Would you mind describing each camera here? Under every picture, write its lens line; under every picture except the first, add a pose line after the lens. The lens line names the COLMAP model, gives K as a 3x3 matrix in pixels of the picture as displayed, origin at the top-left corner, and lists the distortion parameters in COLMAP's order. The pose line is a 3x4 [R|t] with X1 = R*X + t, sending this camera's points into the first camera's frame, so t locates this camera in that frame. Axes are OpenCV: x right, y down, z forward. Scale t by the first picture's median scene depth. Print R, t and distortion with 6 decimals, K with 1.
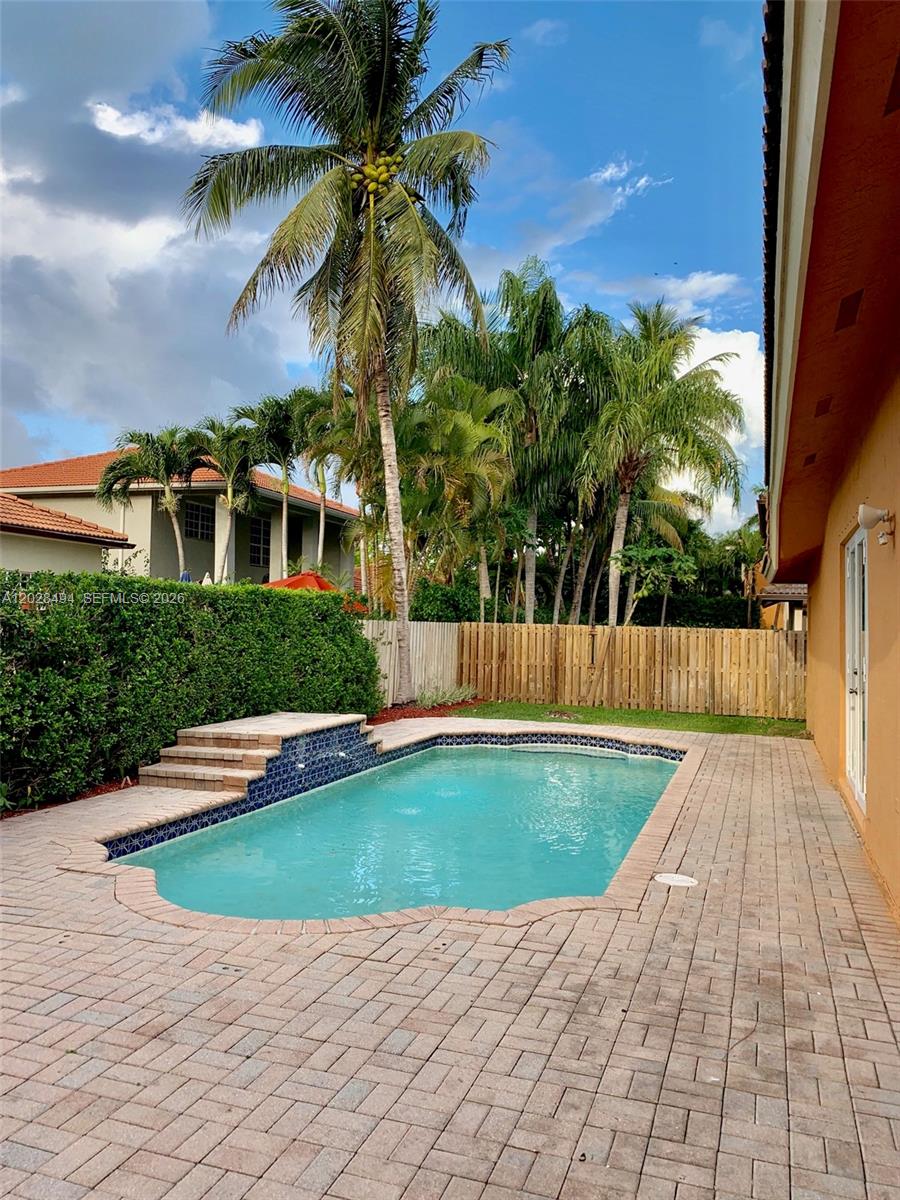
lens RADIAL K [[909.8, 0, 441.5], [0, 909.8, 604.6], [0, 0, 1]] dist [0.057287, -0.073833]
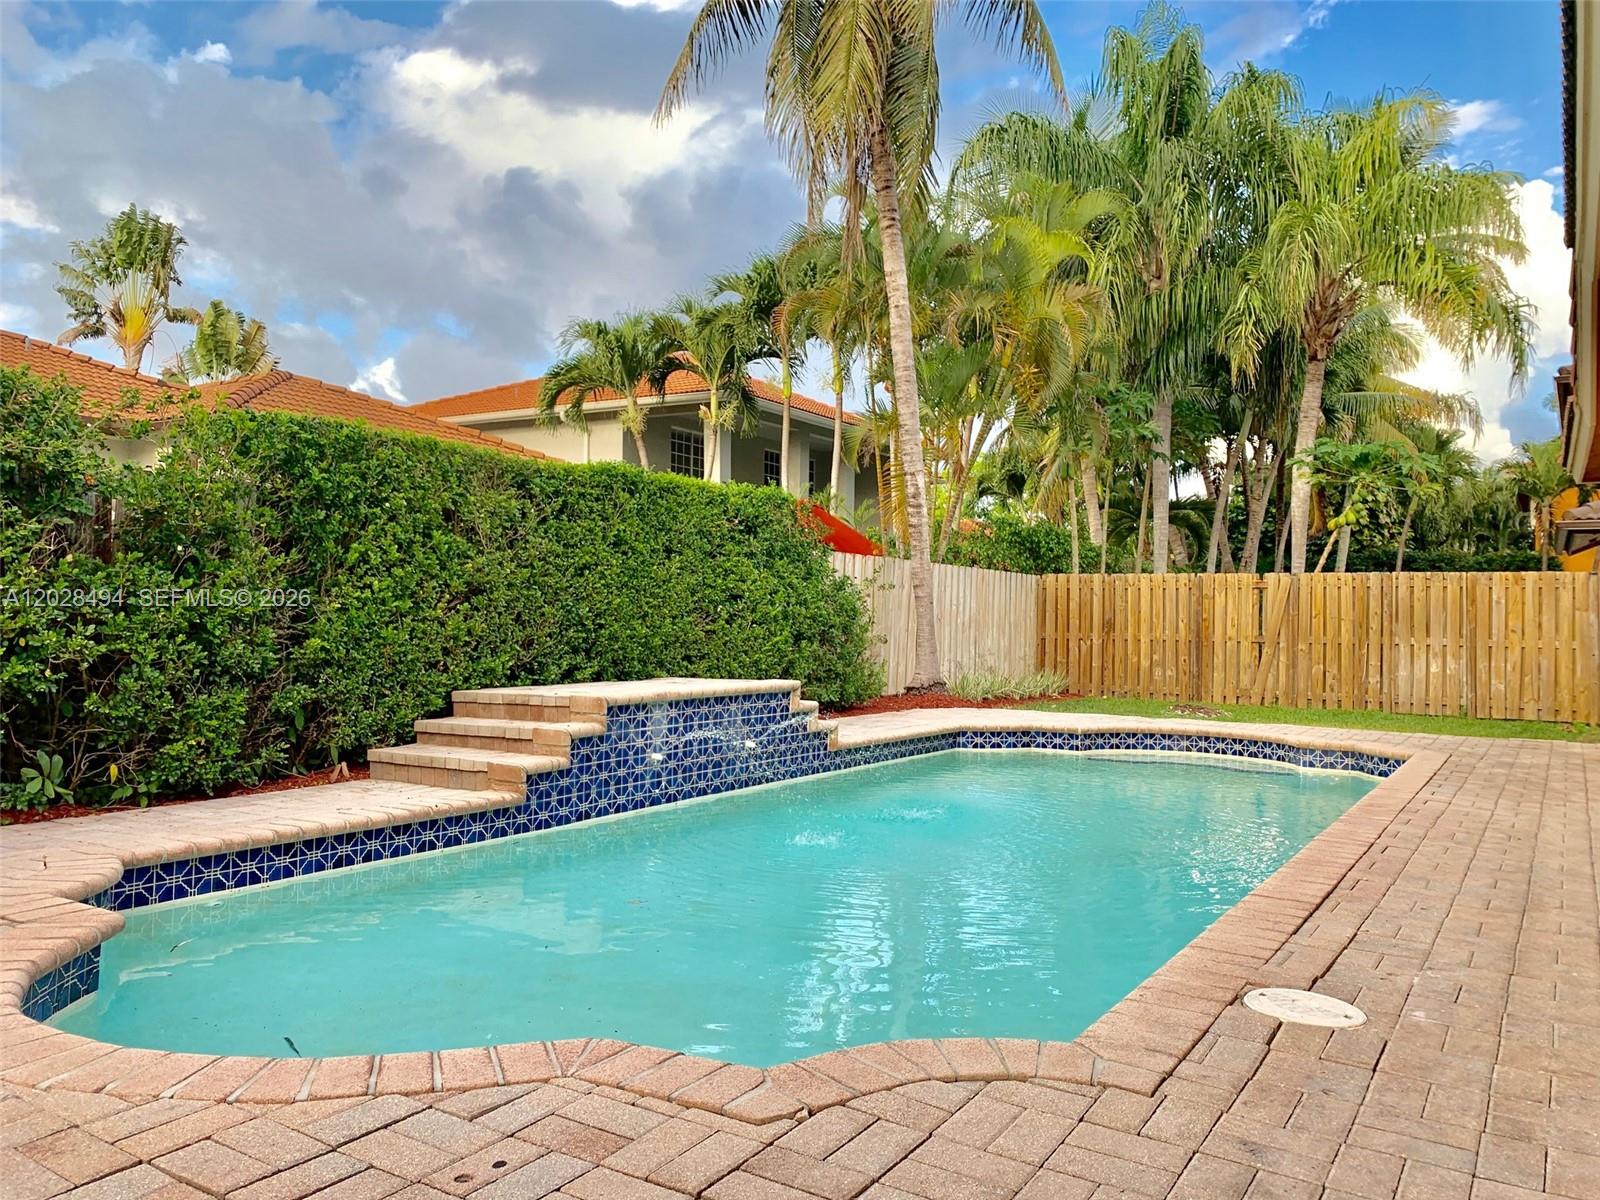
lens RADIAL K [[1213.1, 0, 790.5], [0, 1213.1, 610.6], [0, 0, 1]] dist [0.057287, -0.073833]
pose [[0.974019, -0.009611, -0.226261, 0.068228], [0.012374, 0.999865, 0.010800, 0.053257], [0.226127, -0.013319, 0.974007, 0.191051]]
